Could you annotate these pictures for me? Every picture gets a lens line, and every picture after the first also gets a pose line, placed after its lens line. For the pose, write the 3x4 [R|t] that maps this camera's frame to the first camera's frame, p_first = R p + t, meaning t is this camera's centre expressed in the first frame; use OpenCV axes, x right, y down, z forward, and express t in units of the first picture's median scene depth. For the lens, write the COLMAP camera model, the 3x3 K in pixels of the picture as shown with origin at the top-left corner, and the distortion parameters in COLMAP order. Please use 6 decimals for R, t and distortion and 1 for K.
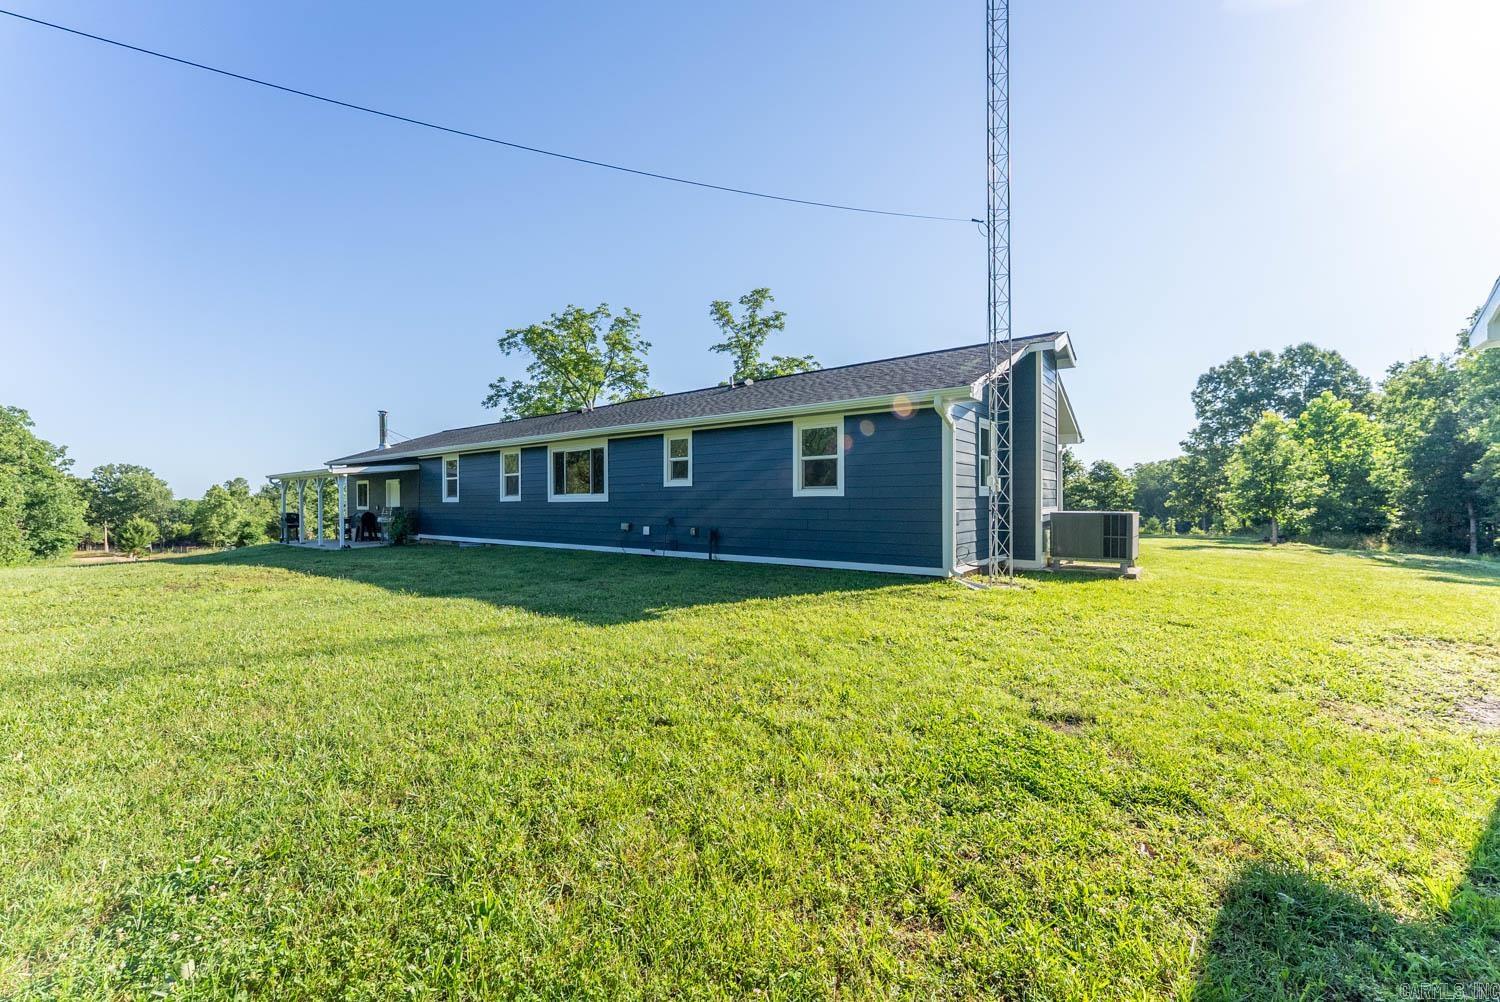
lens RADIAL K [[607.2, 0, 739.3], [0, 607.2, 503.0], [0, 0, 1]] dist [0.003722, 0.000044]
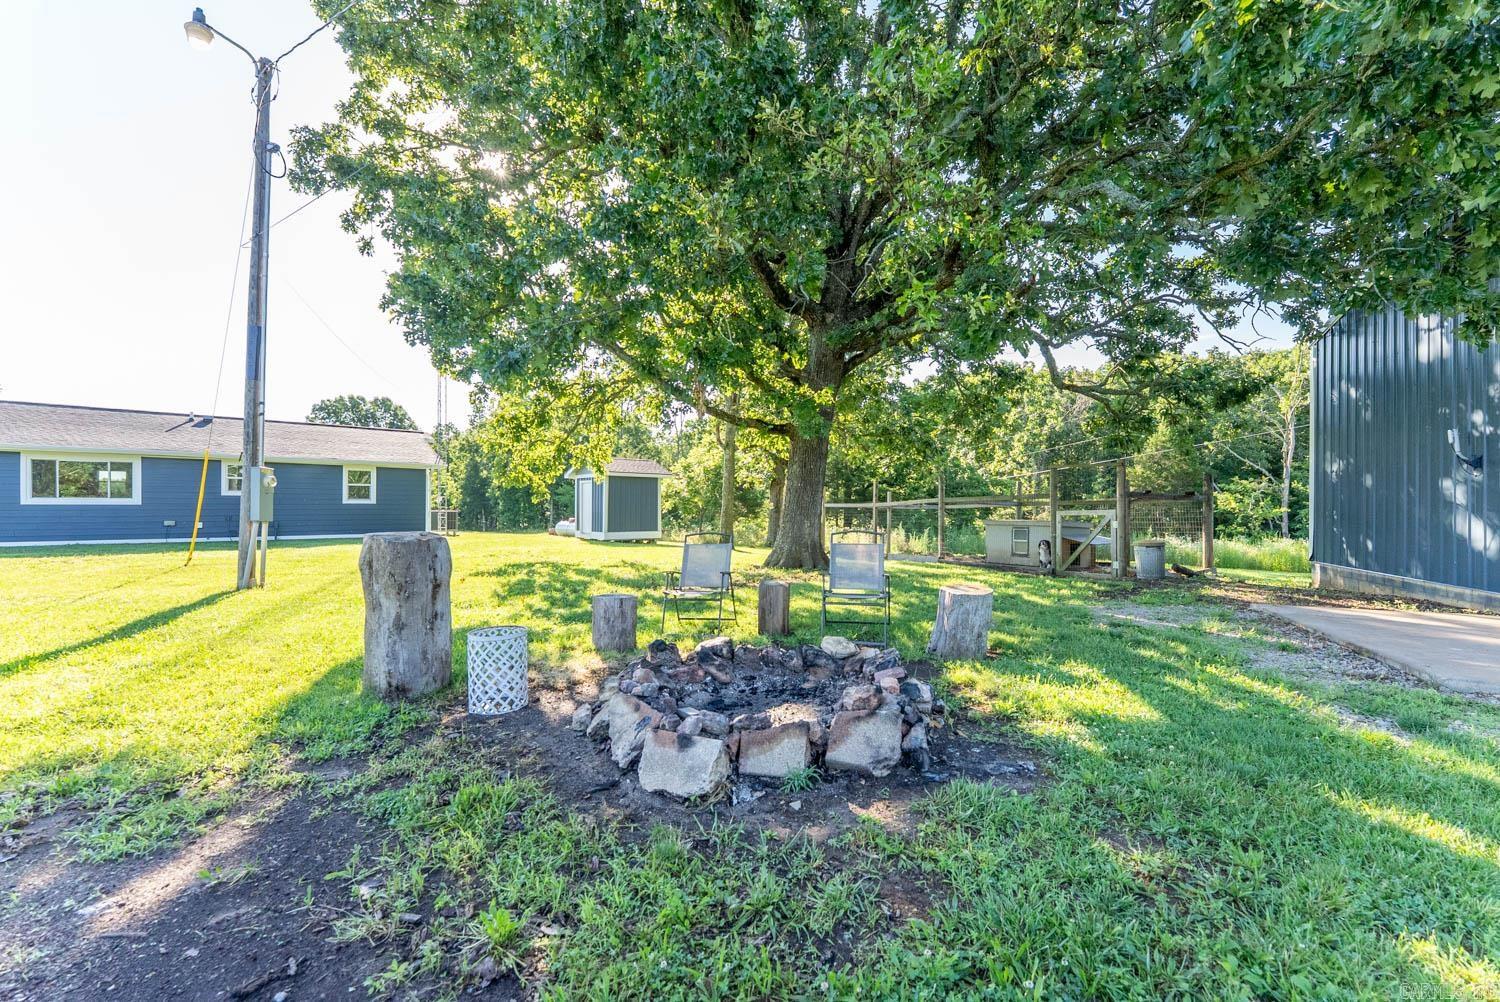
lens RADIAL K [[607.2, 0, 739.3], [0, 607.2, 503.0], [0, 0, 1]] dist [0.003722, 0.000044]
pose [[0.211401, 0.010414, 0.977344, -1.107604], [-0.005343, 0.999941, -0.009499, -0.000030], [-0.977385, -0.003214, 0.211444, -0.477474]]
